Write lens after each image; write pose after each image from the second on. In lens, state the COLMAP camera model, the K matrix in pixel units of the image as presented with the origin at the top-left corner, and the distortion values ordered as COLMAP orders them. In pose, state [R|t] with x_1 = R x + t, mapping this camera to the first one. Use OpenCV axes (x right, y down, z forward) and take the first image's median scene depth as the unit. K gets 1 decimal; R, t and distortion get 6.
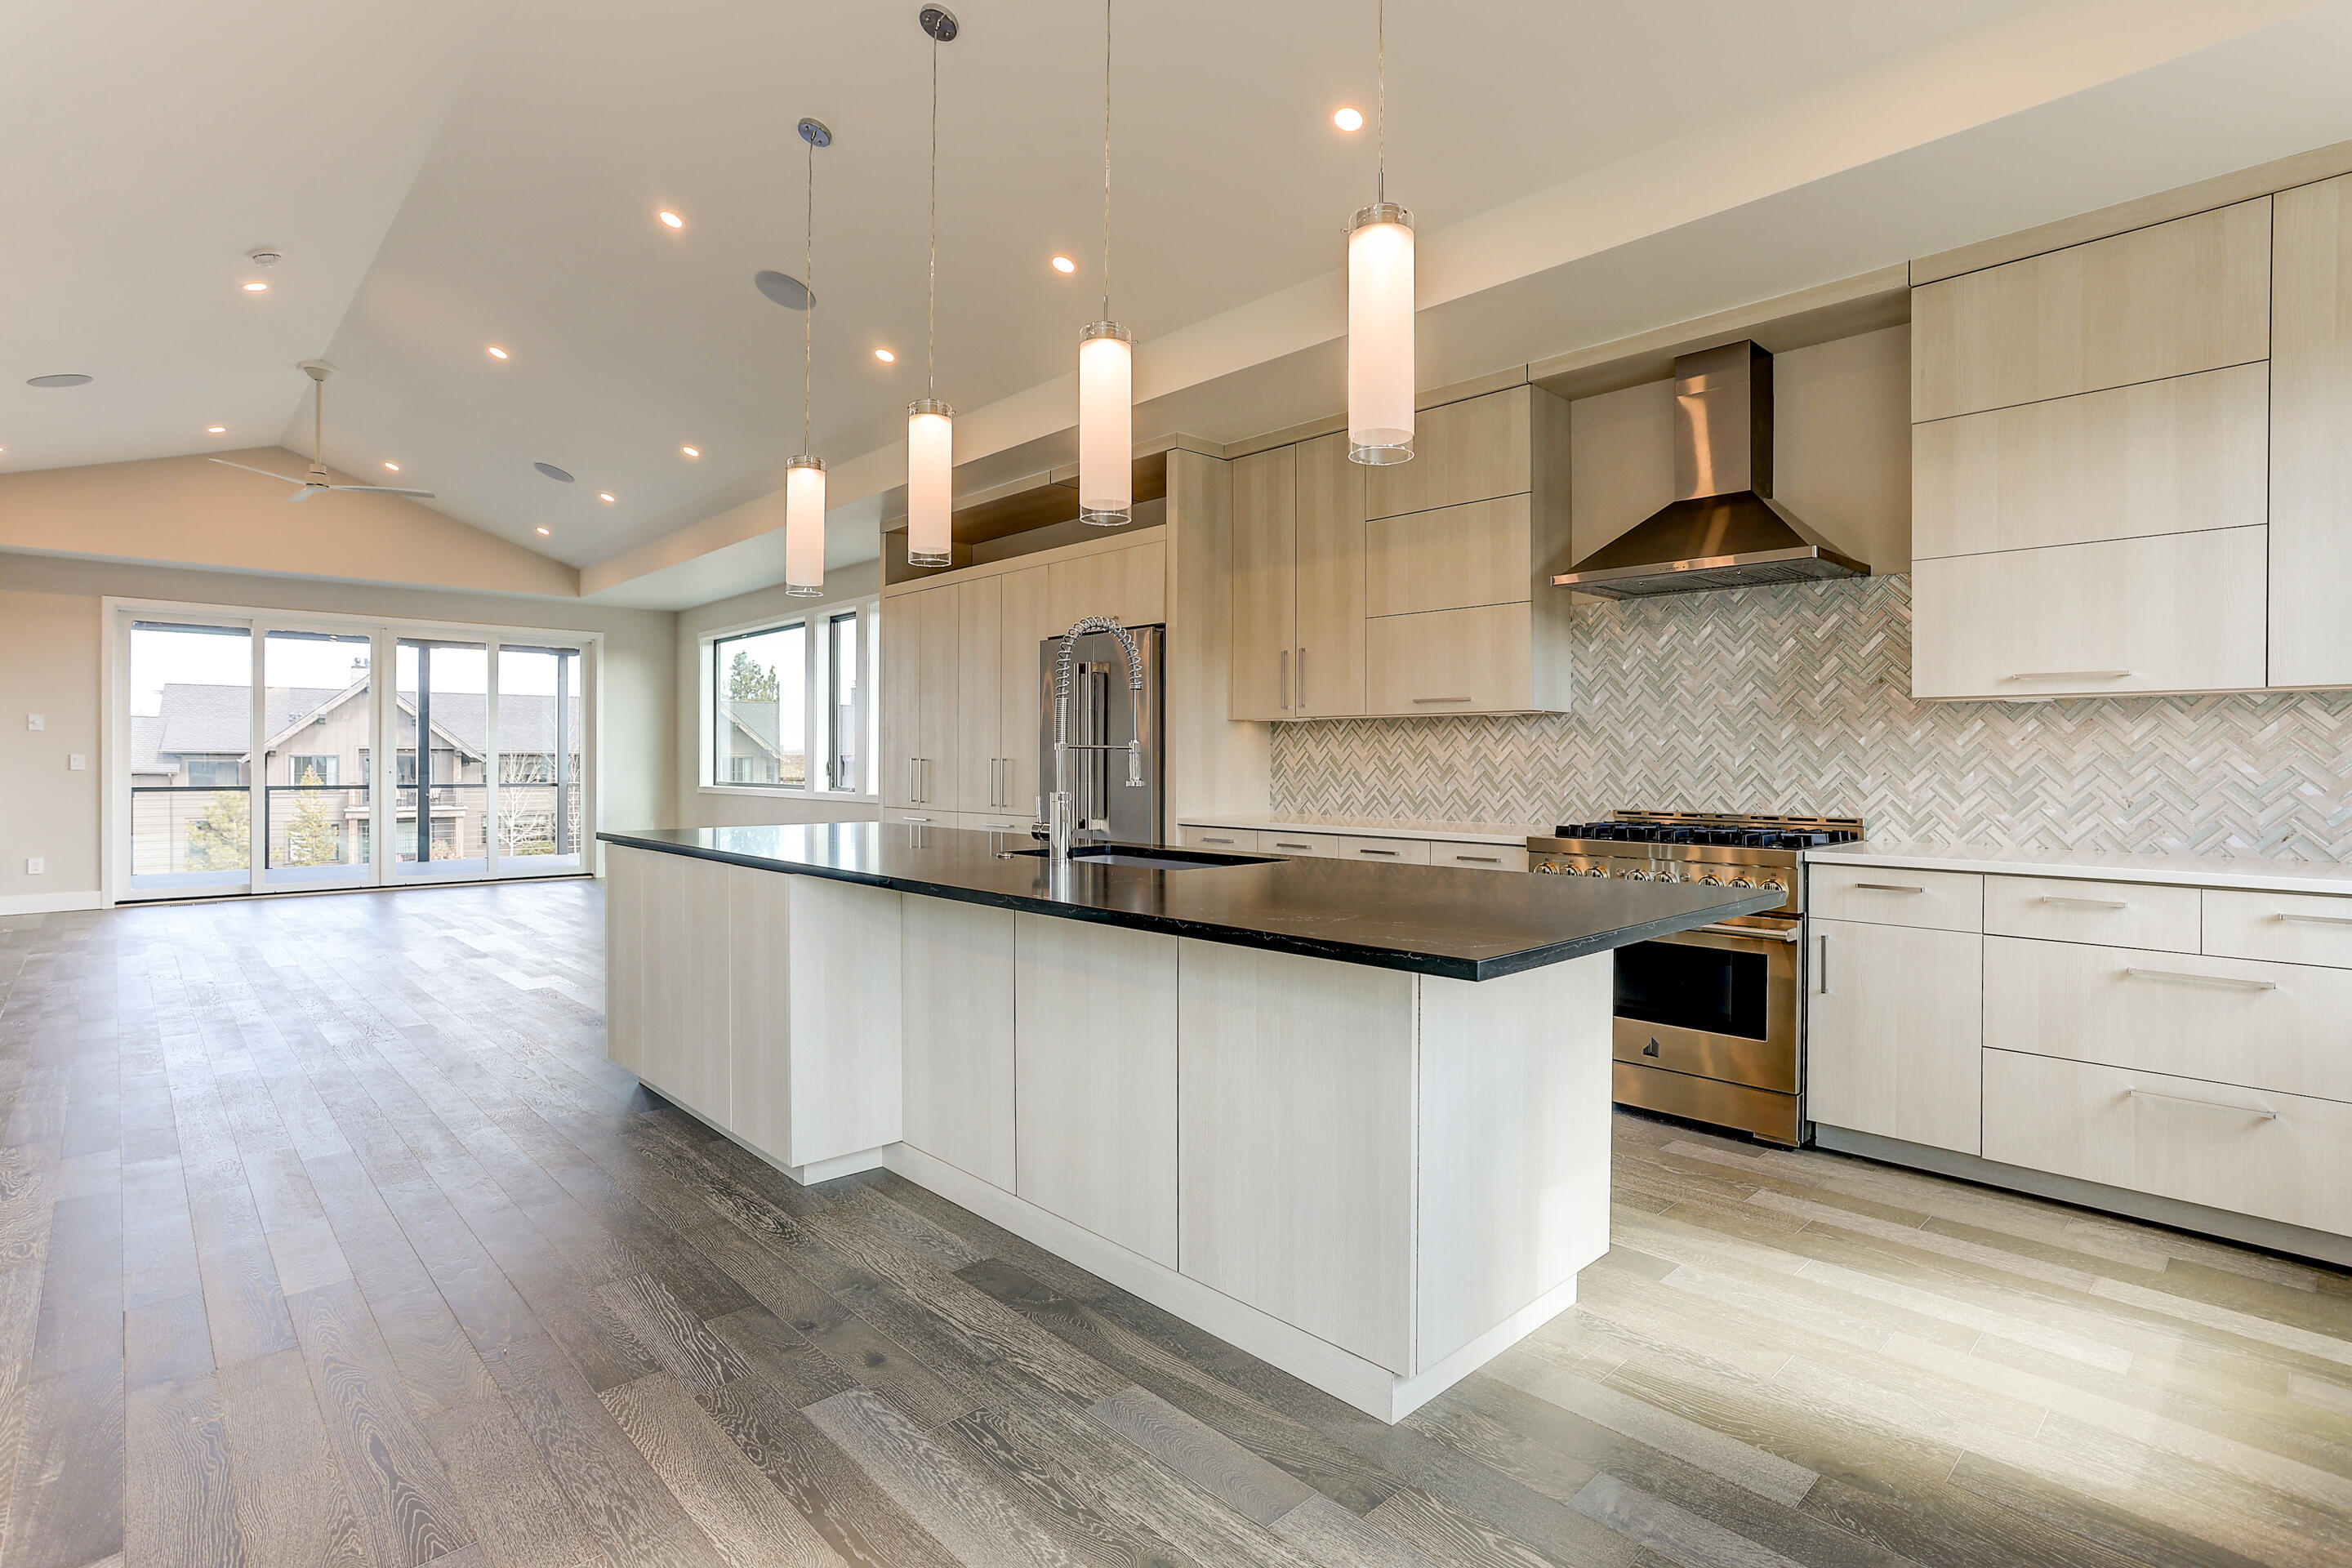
lens RADIAL K [[1169.4, 0, 1206.4], [0, 1169.4, 750.6], [0, 0, 1]] dist [-0.048533, 0.029475]
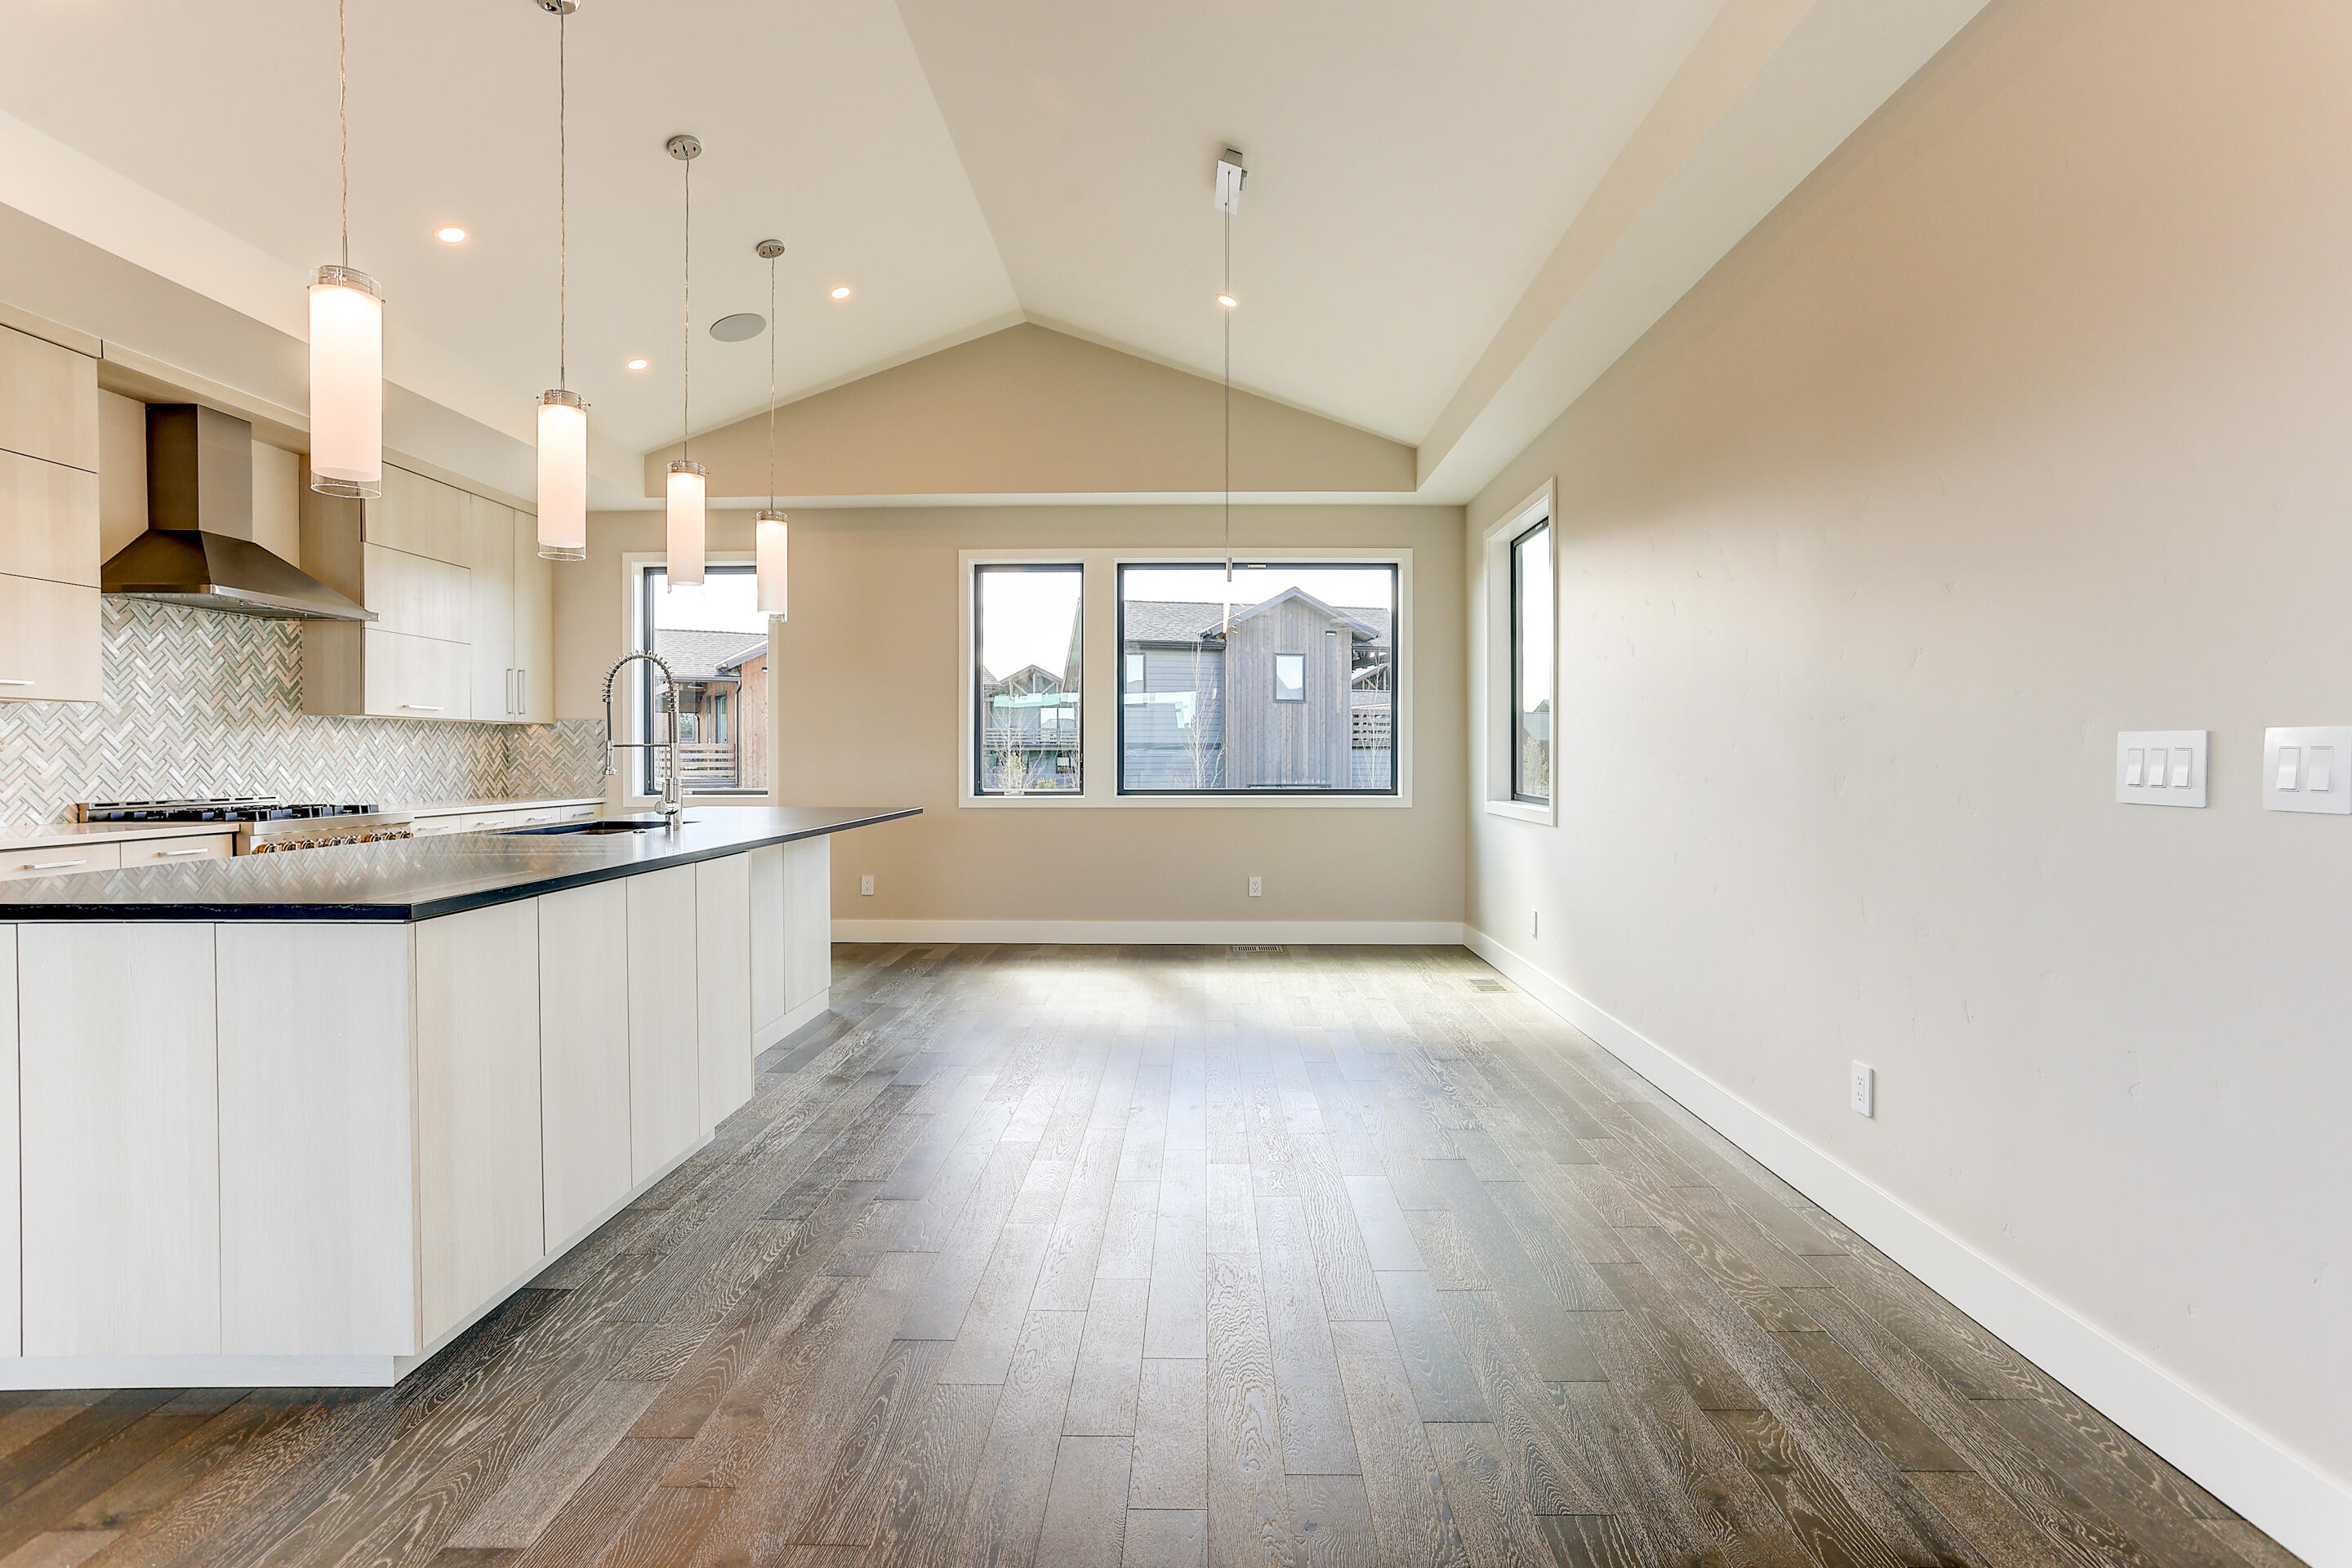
lens RADIAL K [[1167.3, 0, 1182.7], [0, 1167.3, 772.3], [0, 0, 1]] dist [-0.042583, 0.029213]
pose [[-0.708772, -0.015288, 0.705272, -1.236344], [-0.009280, 0.999881, 0.012348, 0.004265], [-0.705376, 0.002207, -0.708830, 1.254602]]
